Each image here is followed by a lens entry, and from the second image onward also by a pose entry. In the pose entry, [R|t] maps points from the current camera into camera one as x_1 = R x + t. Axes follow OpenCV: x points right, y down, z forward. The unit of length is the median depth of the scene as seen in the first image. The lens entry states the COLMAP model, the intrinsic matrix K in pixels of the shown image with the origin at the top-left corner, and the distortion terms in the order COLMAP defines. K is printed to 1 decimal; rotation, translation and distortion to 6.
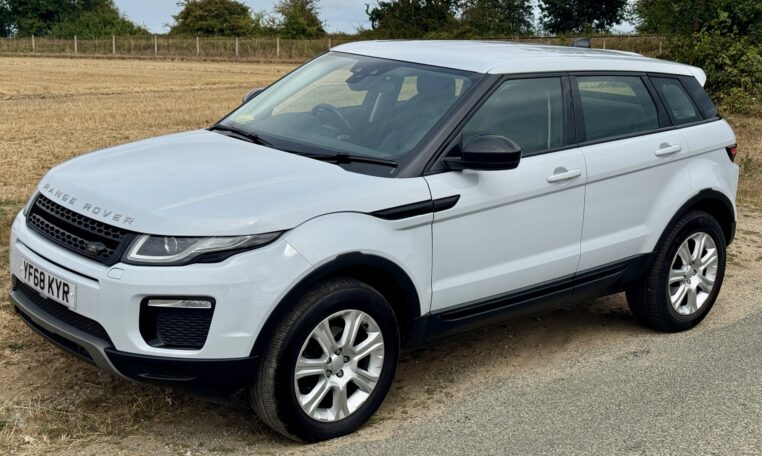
lens RADIAL K [[1060.5, 0, 385.3], [0, 1060.5, 228.7], [0, 0, 1]] dist [0.130934, -0.013092]
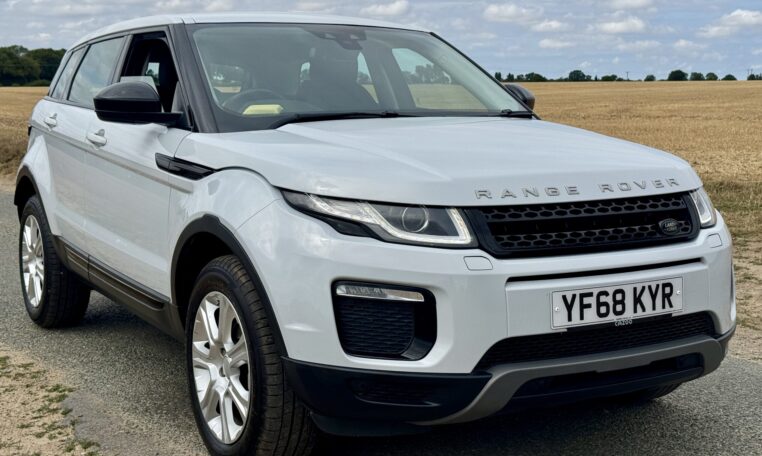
lens RADIAL K [[1060.5, 0, 385.3], [0, 1060.5, 228.7], [0, 0, 1]] dist [0.130934, -0.013092]
pose [[0.166460, -0.175561, 0.970293, -1.037961], [0.229432, 0.963911, 0.135046, -0.129188], [-0.958985, 0.200136, 0.200732, 1.029389]]
